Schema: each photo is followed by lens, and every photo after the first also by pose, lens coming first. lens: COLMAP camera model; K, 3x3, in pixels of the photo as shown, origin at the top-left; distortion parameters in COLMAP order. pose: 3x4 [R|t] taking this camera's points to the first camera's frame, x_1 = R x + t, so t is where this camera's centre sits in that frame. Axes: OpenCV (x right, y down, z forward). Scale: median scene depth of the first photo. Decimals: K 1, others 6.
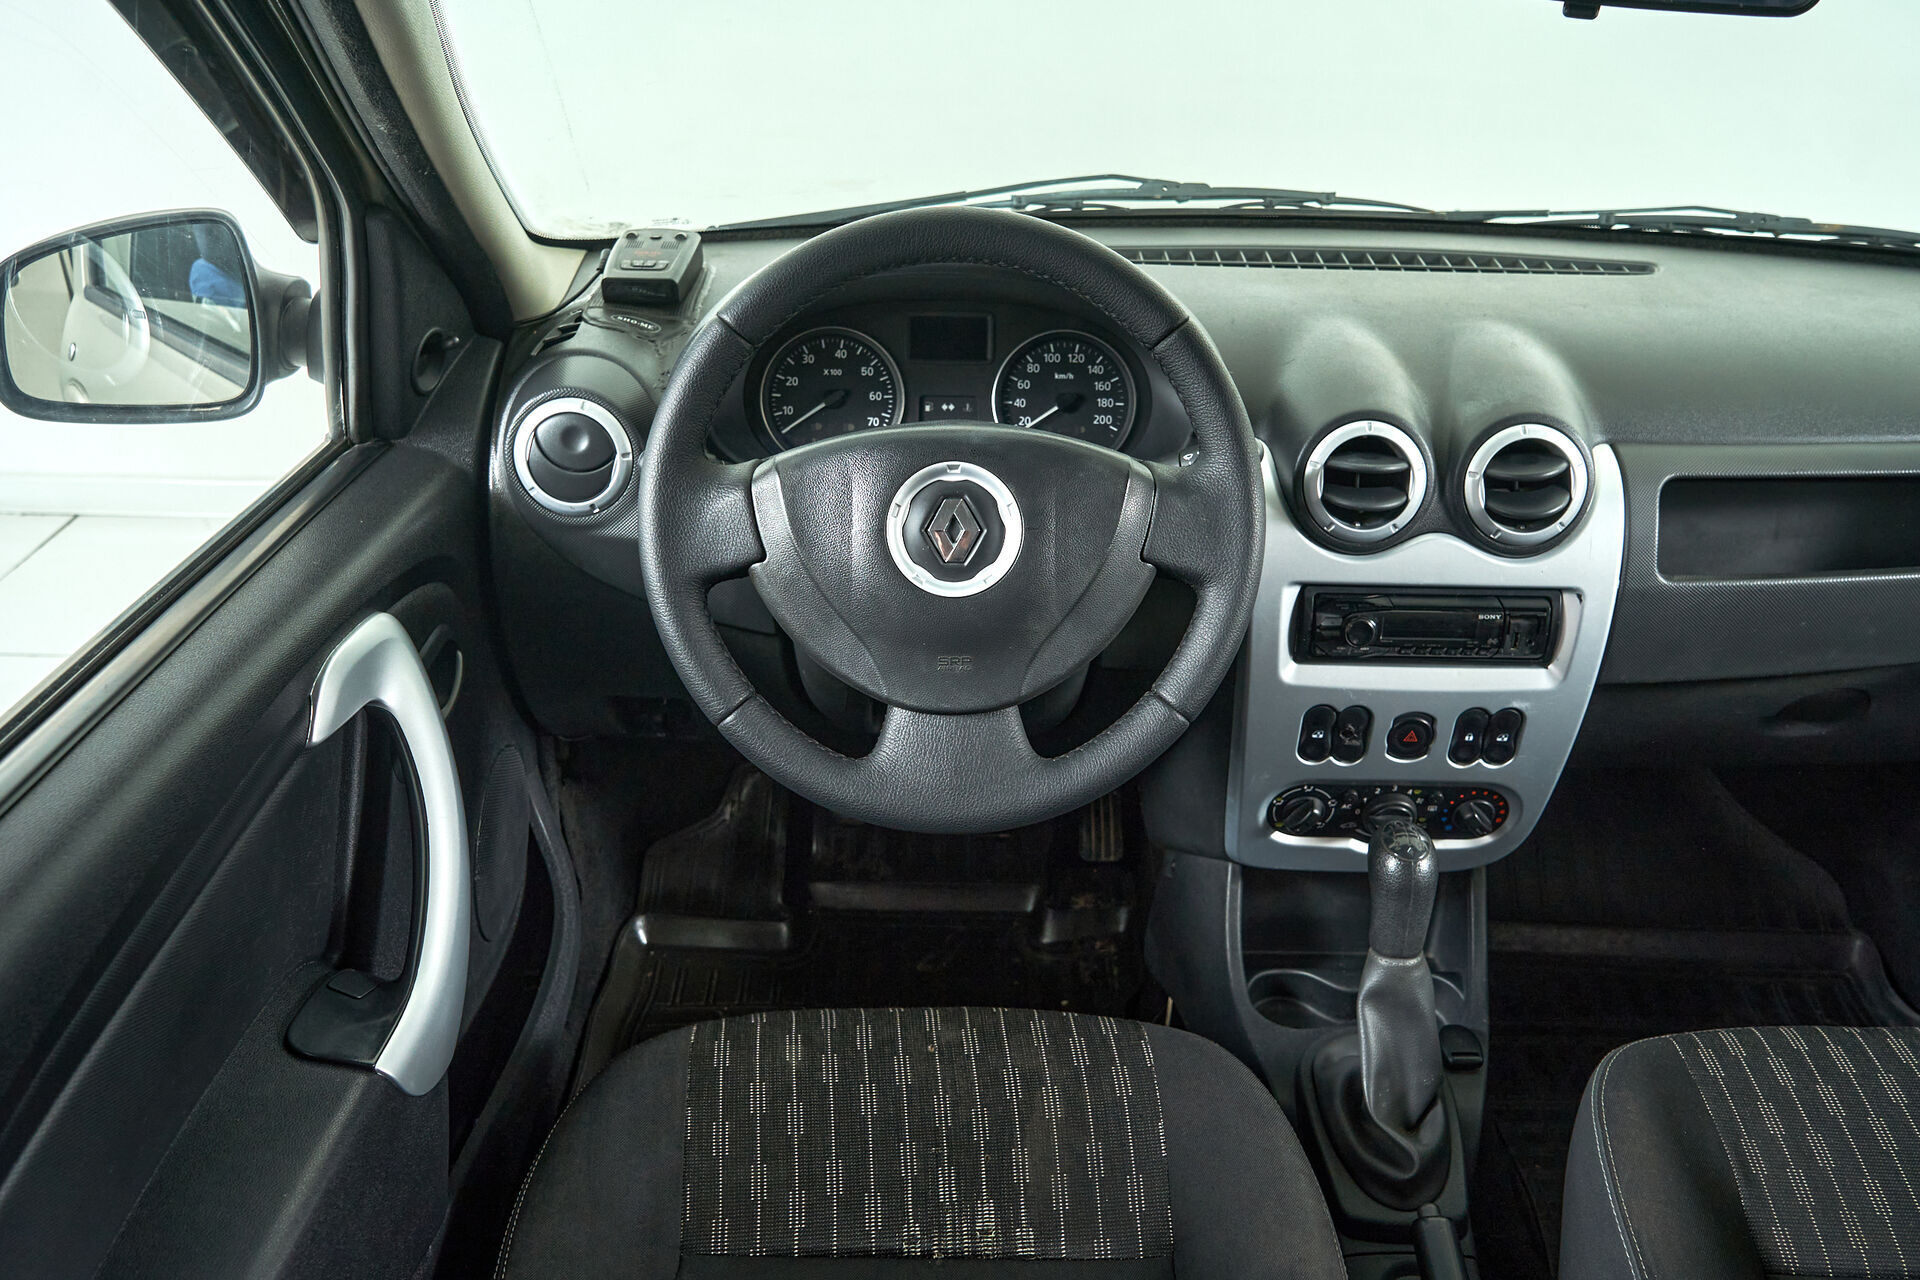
lens RADIAL K [[1565.5, 0, 963.2], [0, 1565.5, 639.7], [0, 0, 1]] dist [0.004228, -0.003321]
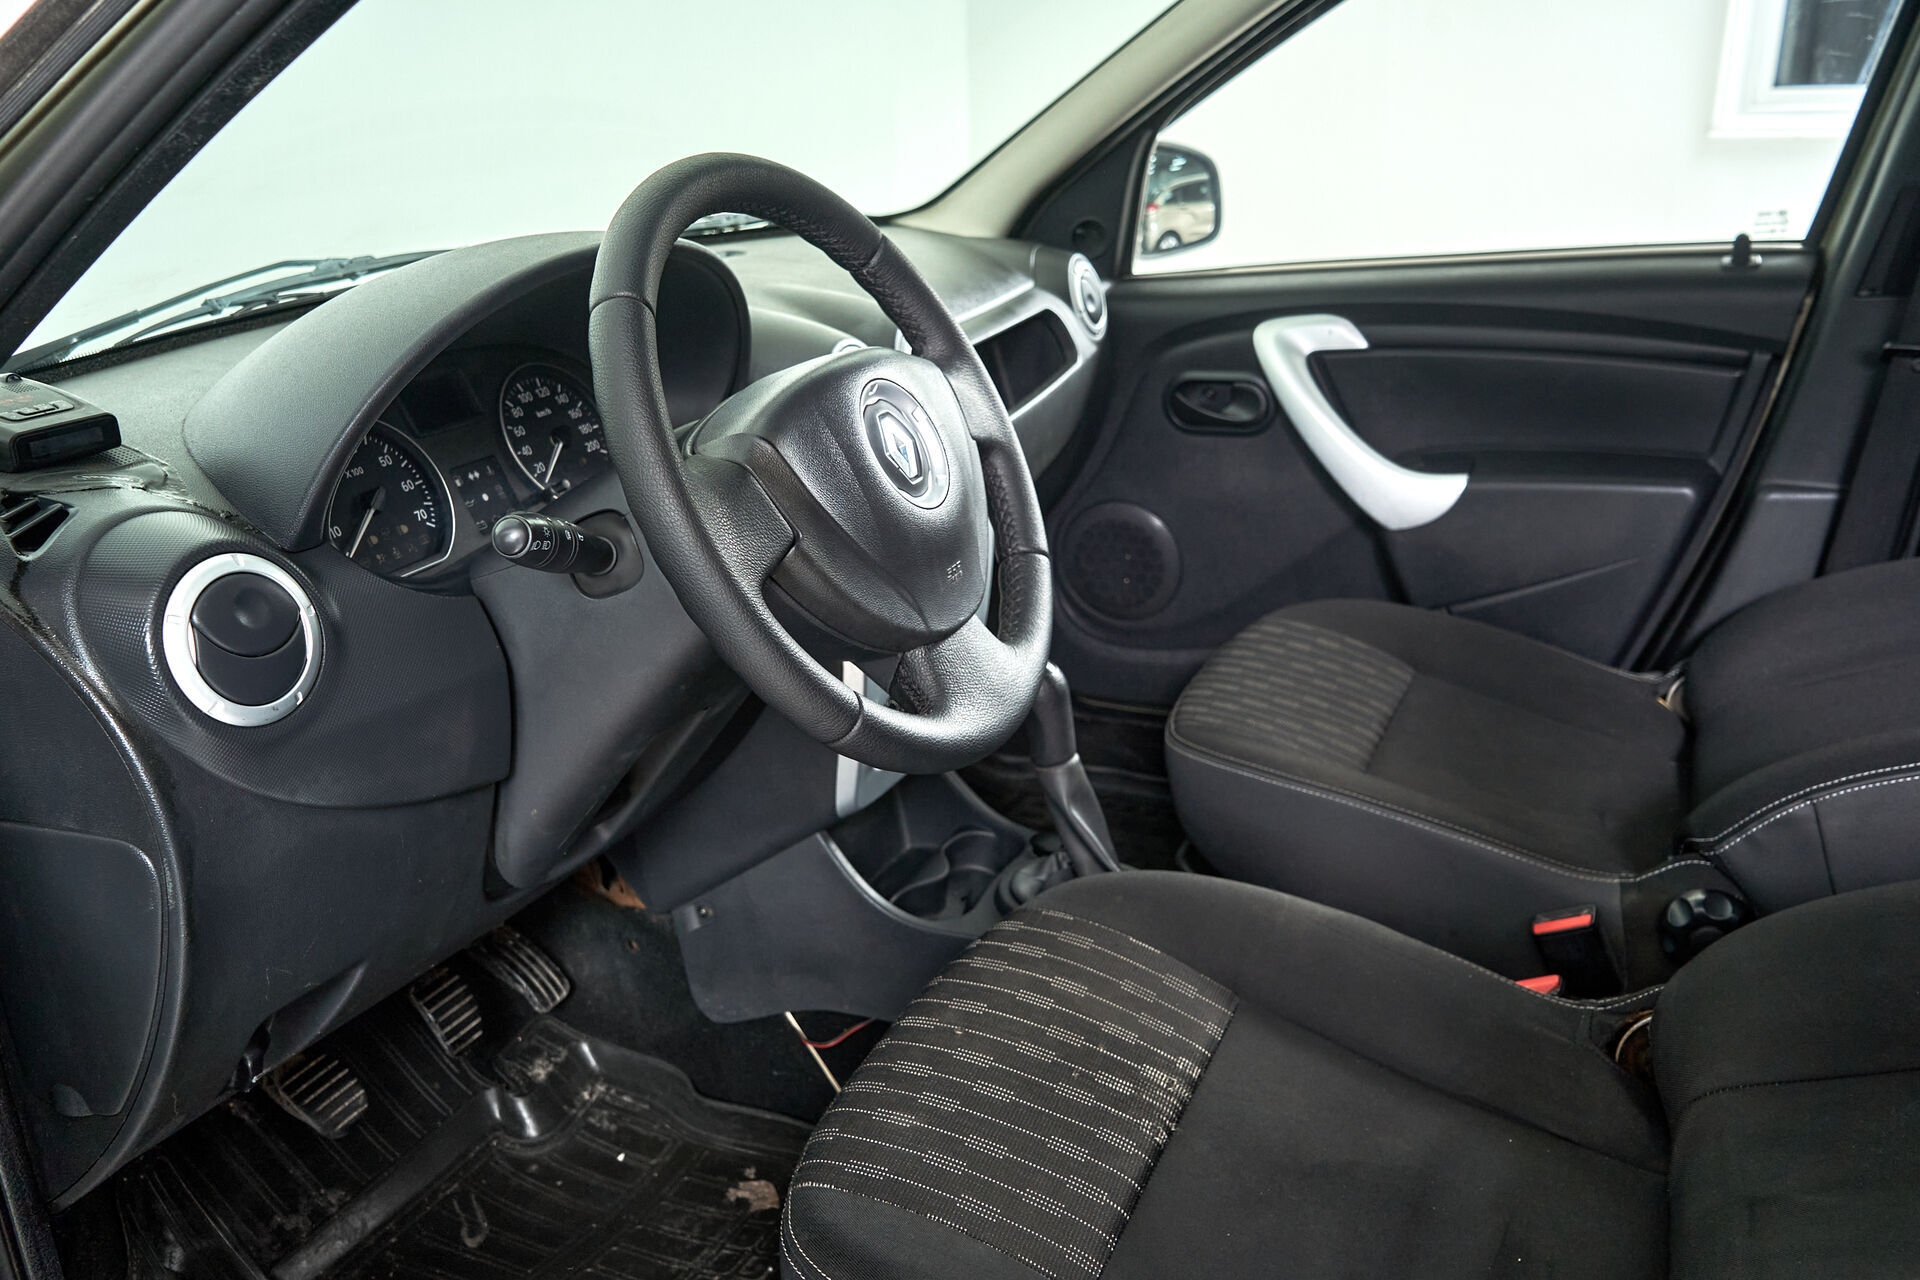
lens RADIAL K [[1565.5, 0, 963.2], [0, 1565.5, 639.7], [0, 0, 1]] dist [0.004228, -0.003321]
pose [[0.419536, -0.343017, 0.840434, -0.692021], [0.471308, 0.873590, 0.121278, -0.052571], [-0.775795, 0.345223, 0.528169, 0.405836]]
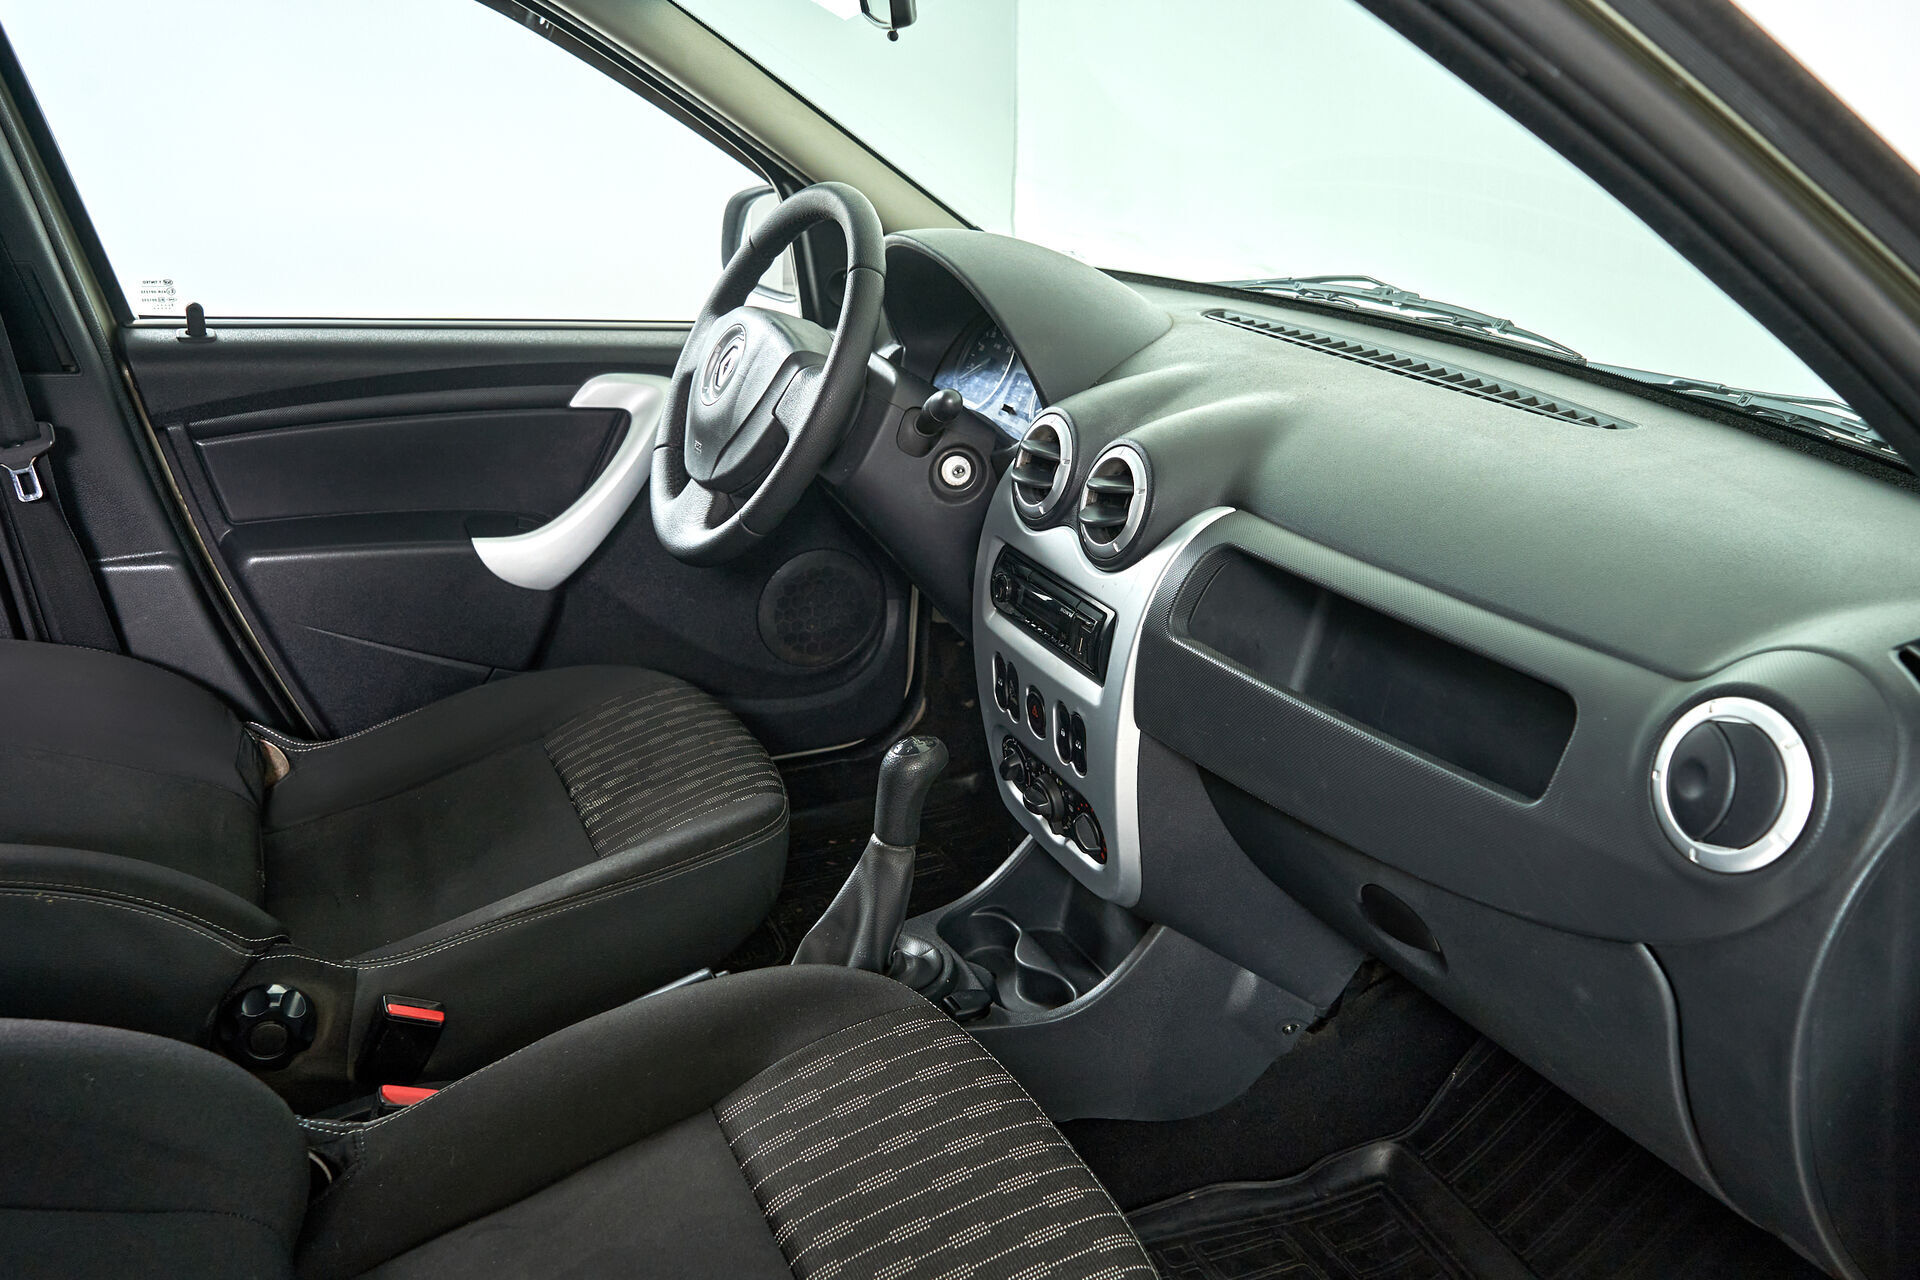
lens RADIAL K [[1565.5, 0, 963.2], [0, 1565.5, 639.7], [0, 0, 1]] dist [0.004228, -0.003321]
pose [[0.416807, 0.312315, -0.853657, 1.241706], [-0.444752, 0.889103, 0.108128, -0.083698], [0.792760, 0.334597, 0.509487, 0.390528]]
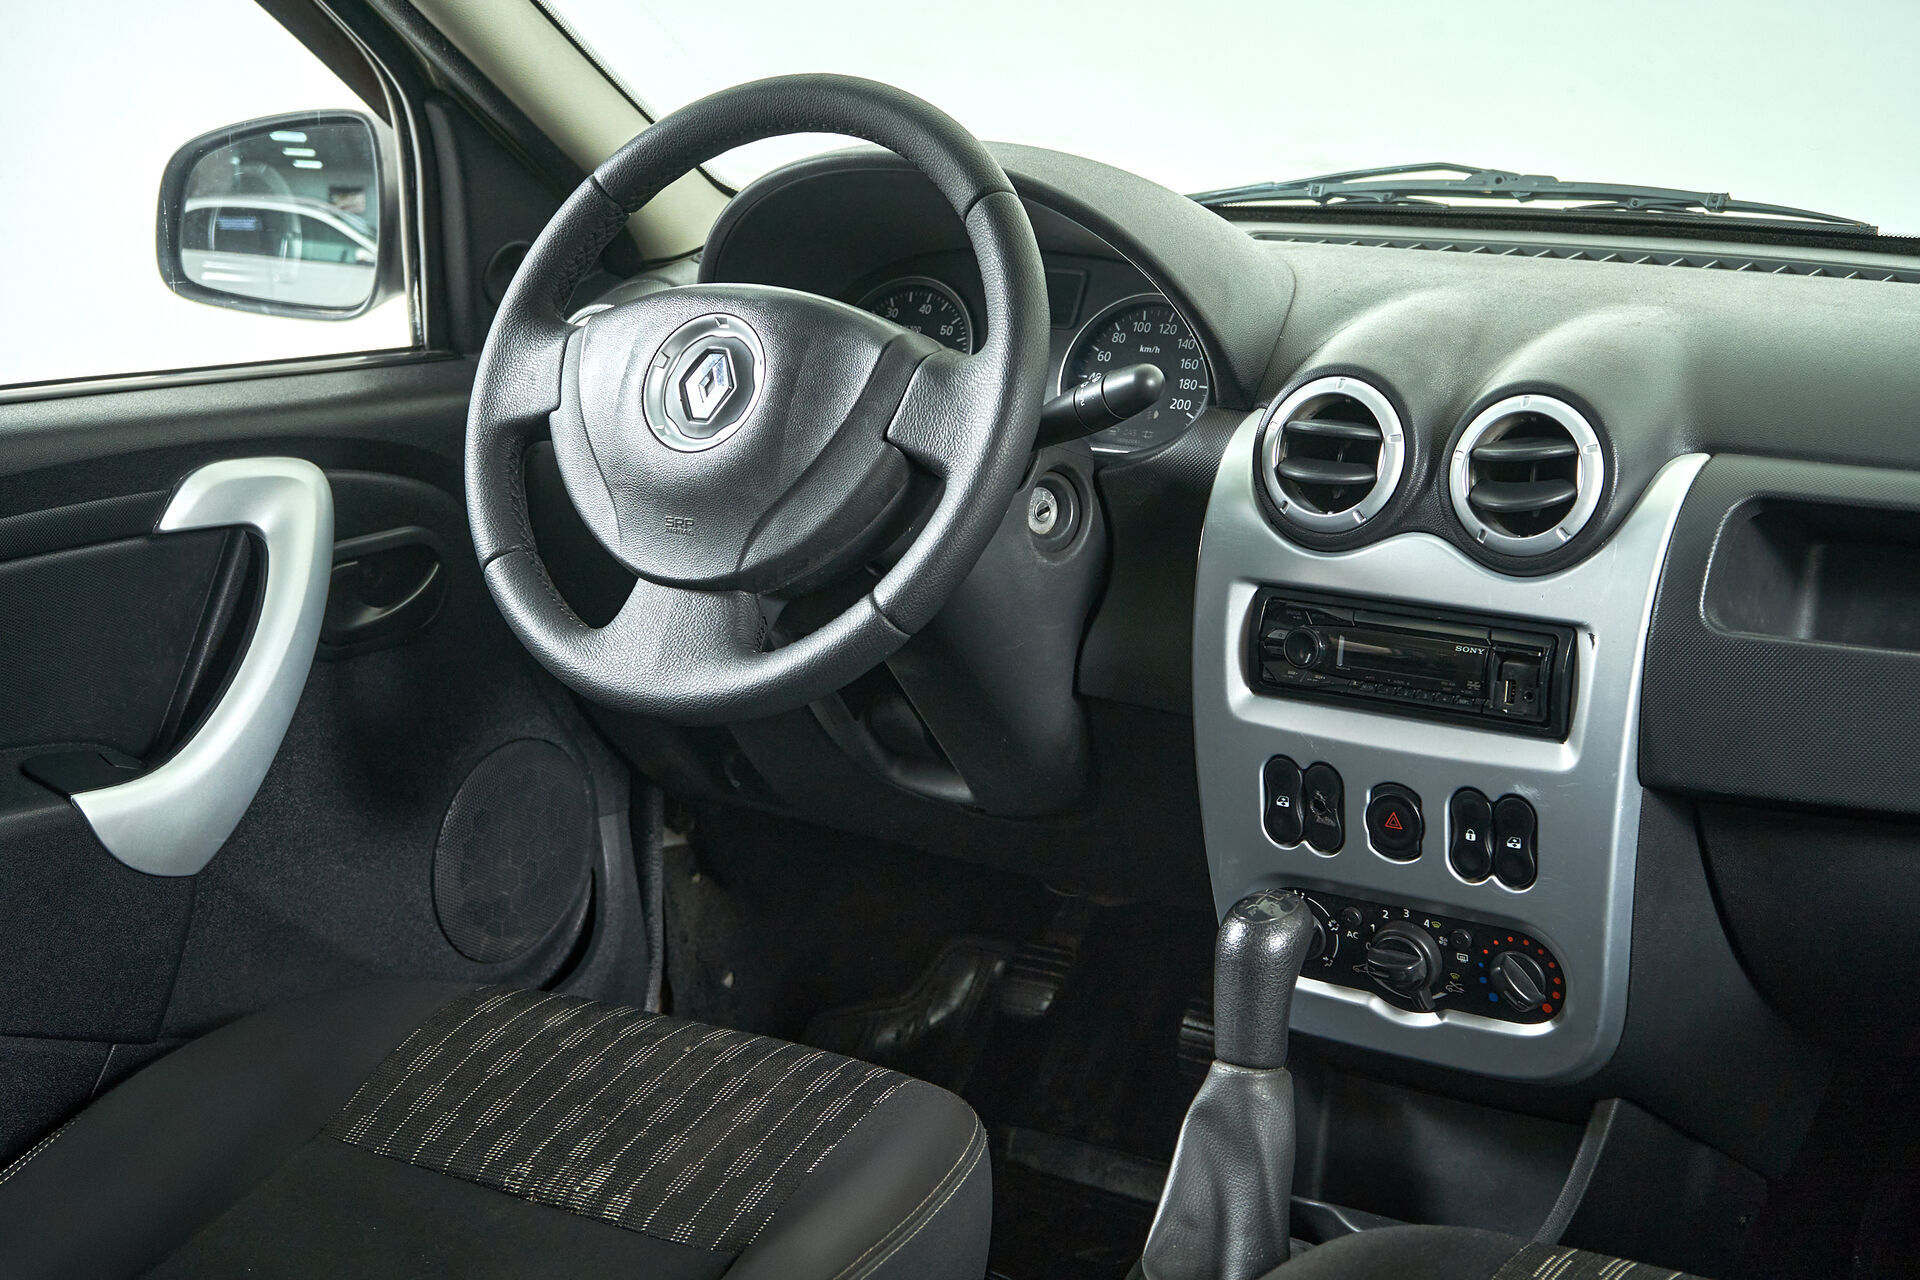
lens RADIAL K [[3093.3, 0, 960.0], [0, 3093.3, 640.0], [0, 0, 1]] dist [-0.010546, 0.149828]
pose [[0.820470, 0.106226, -0.561734, 0.952097], [-0.246999, 0.952011, -0.180738, 0.301722], [0.515578, 0.287038, 0.807334, -0.297530]]
